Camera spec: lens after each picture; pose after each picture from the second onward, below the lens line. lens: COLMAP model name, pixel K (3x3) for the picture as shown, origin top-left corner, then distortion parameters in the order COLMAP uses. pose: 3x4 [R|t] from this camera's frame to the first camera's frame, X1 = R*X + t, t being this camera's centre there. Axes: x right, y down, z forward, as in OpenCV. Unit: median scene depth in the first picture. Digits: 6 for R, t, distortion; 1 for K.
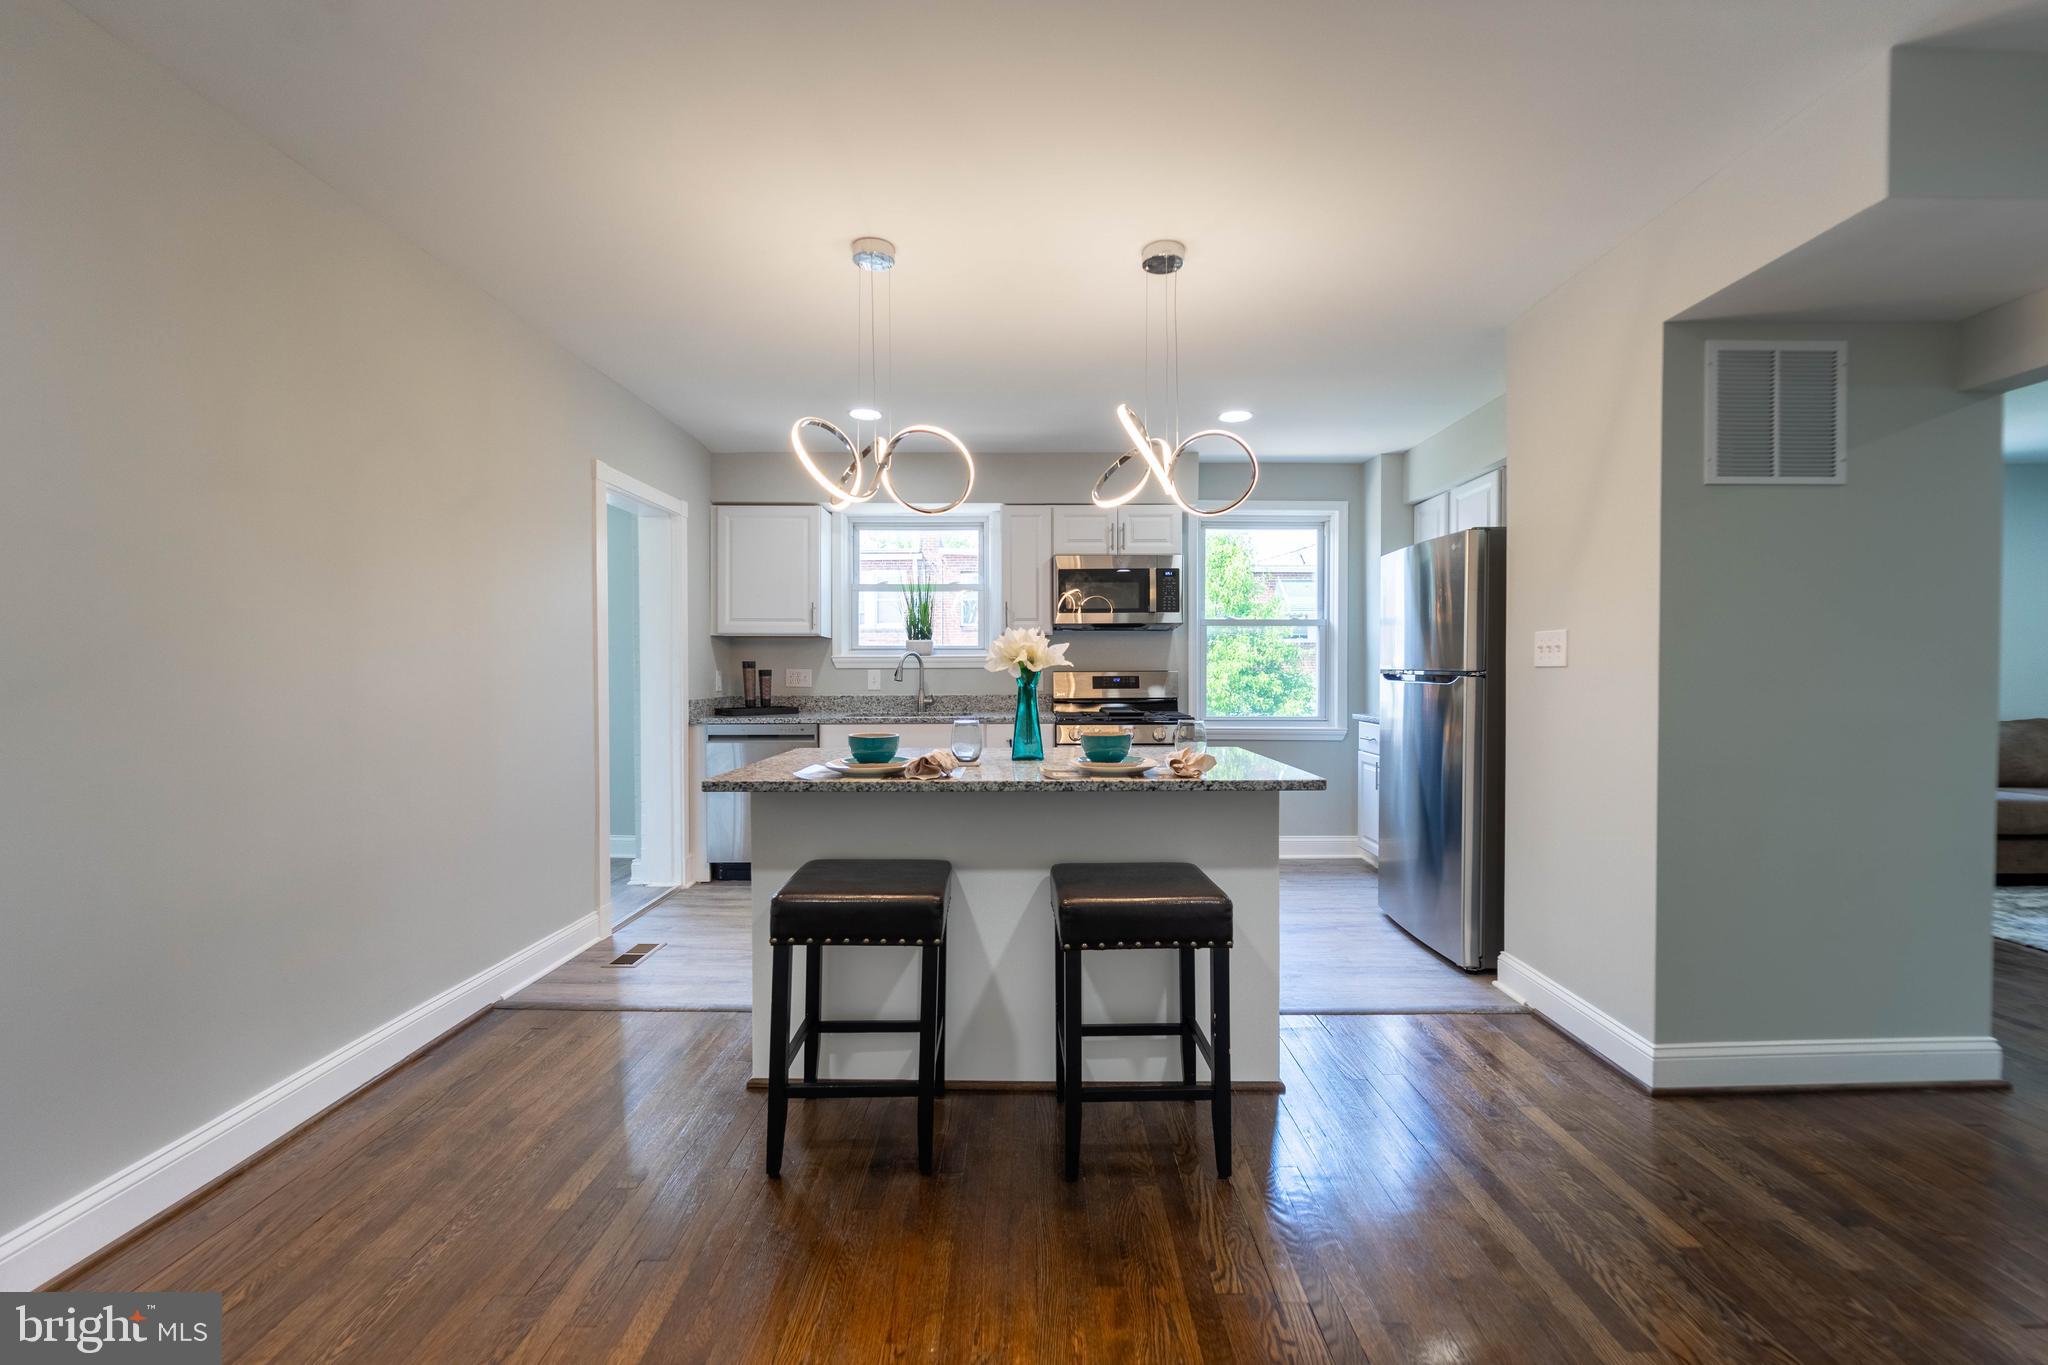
lens RADIAL K [[814.5, 0, 1027.3], [0, 814.5, 682.7], [0, 0, 1]] dist [-0.003639, -0.000205]
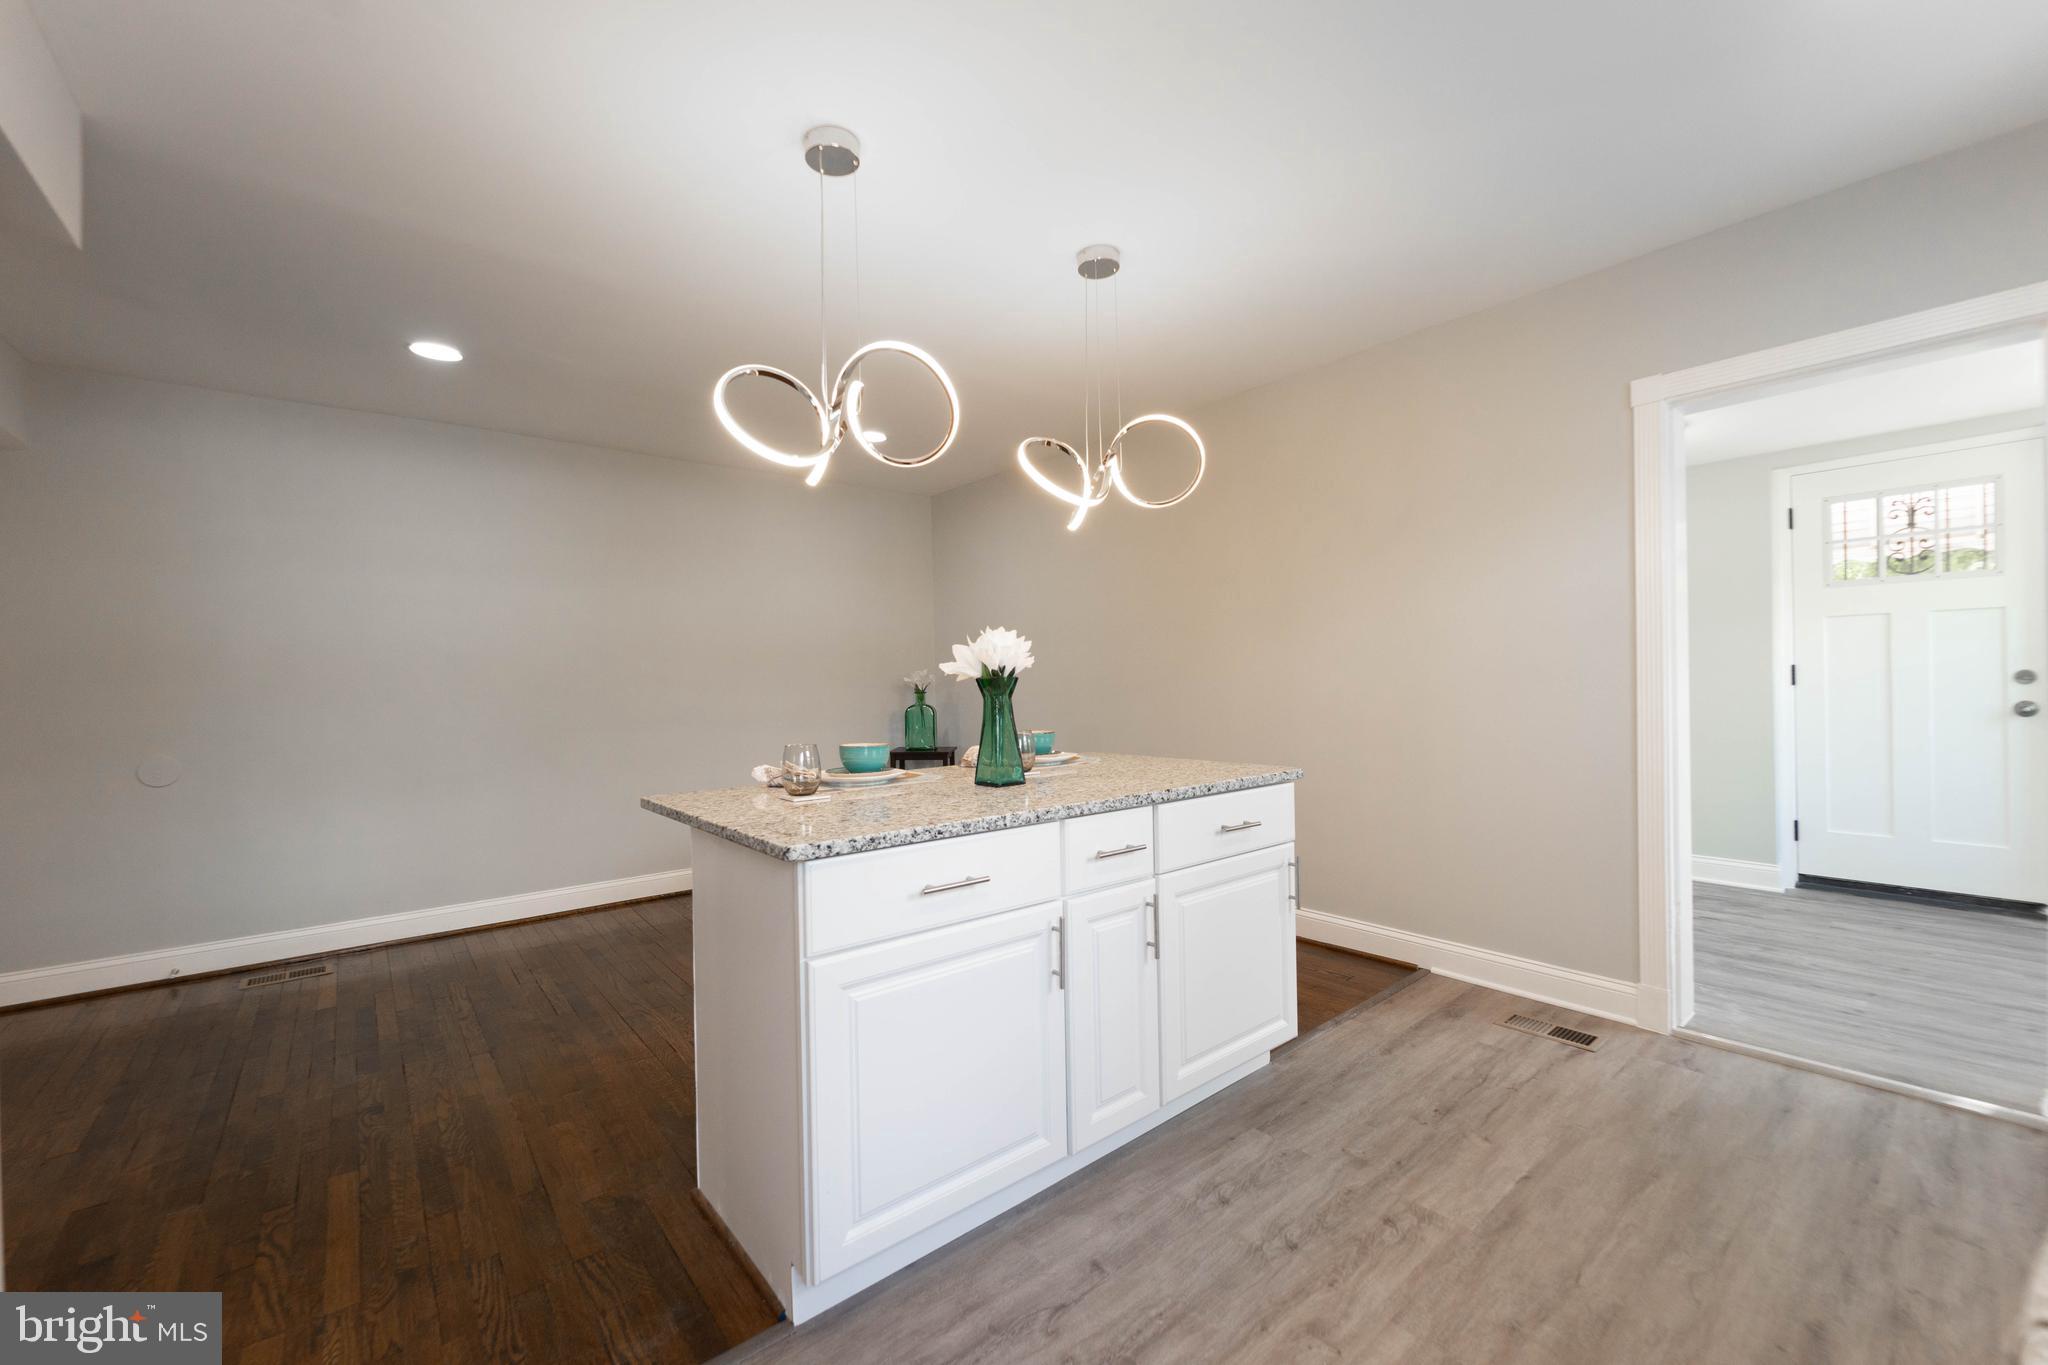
lens RADIAL K [[828.7, 0, 1050.3], [0, 828.7, 685.5], [0, 0, 1]] dist [-0.004636, -0.000687]
pose [[-0.750320, 0.022594, -0.660688, 0.277100], [0.013350, 0.999730, 0.019028, -0.013245], [0.660940, 0.005457, -0.750419, 0.898417]]
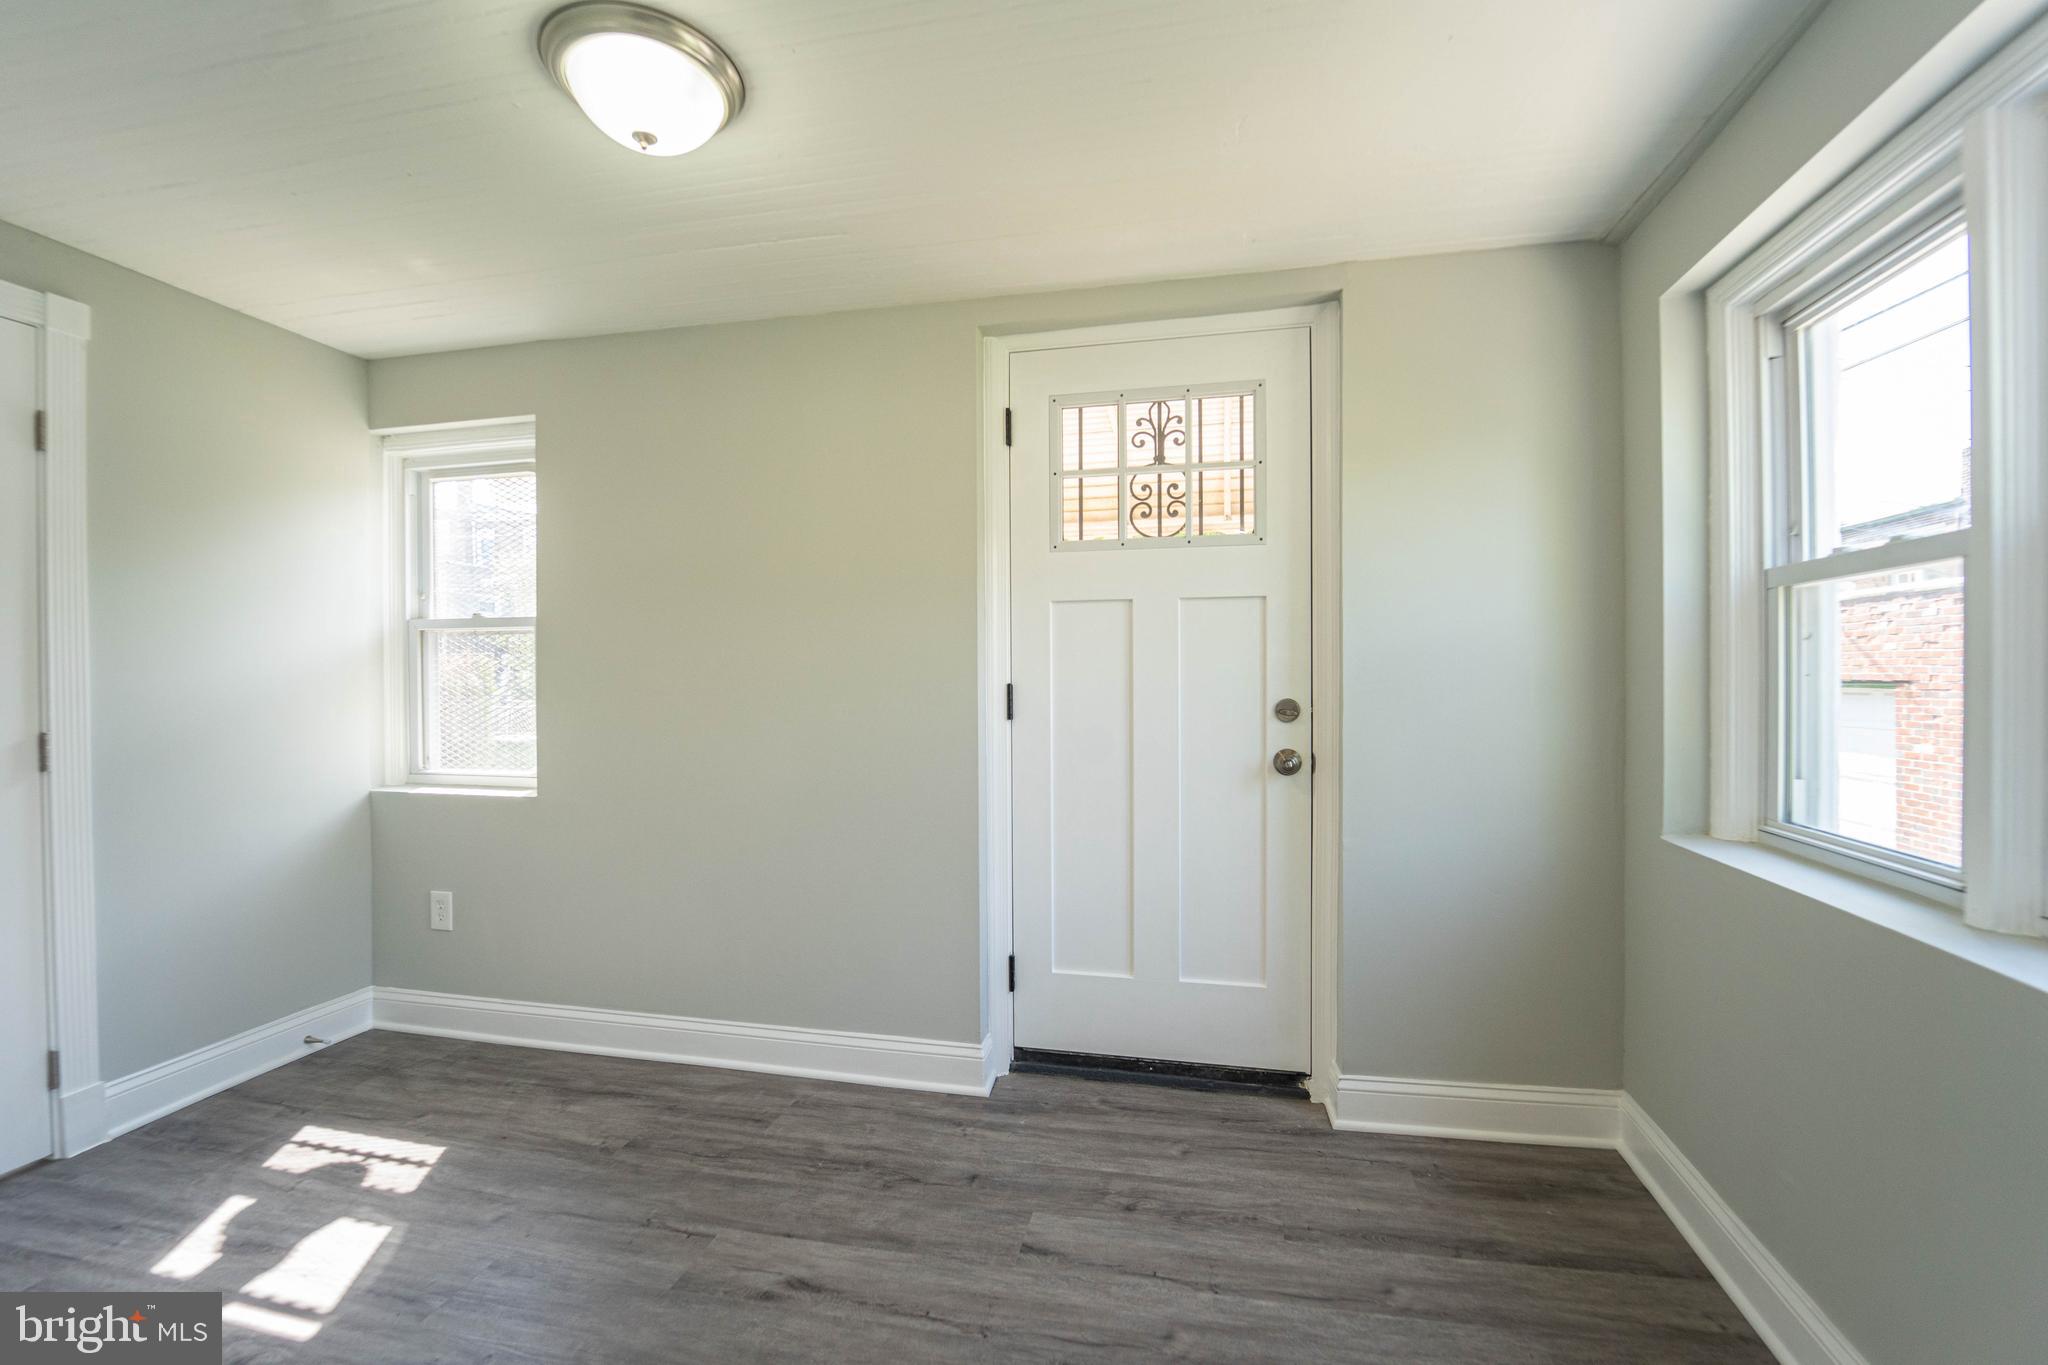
lens RADIAL K [[838.2, 0, 1021.1], [0, 838.2, 686.0], [0, 0, 1]] dist [-0.022814, -0.000222]
pose [[-0.211953, 0.012001, -0.977206, -0.407423], [-0.010871, 0.999834, 0.014637, -0.014036], [0.977219, 0.013725, -0.211787, 0.876034]]
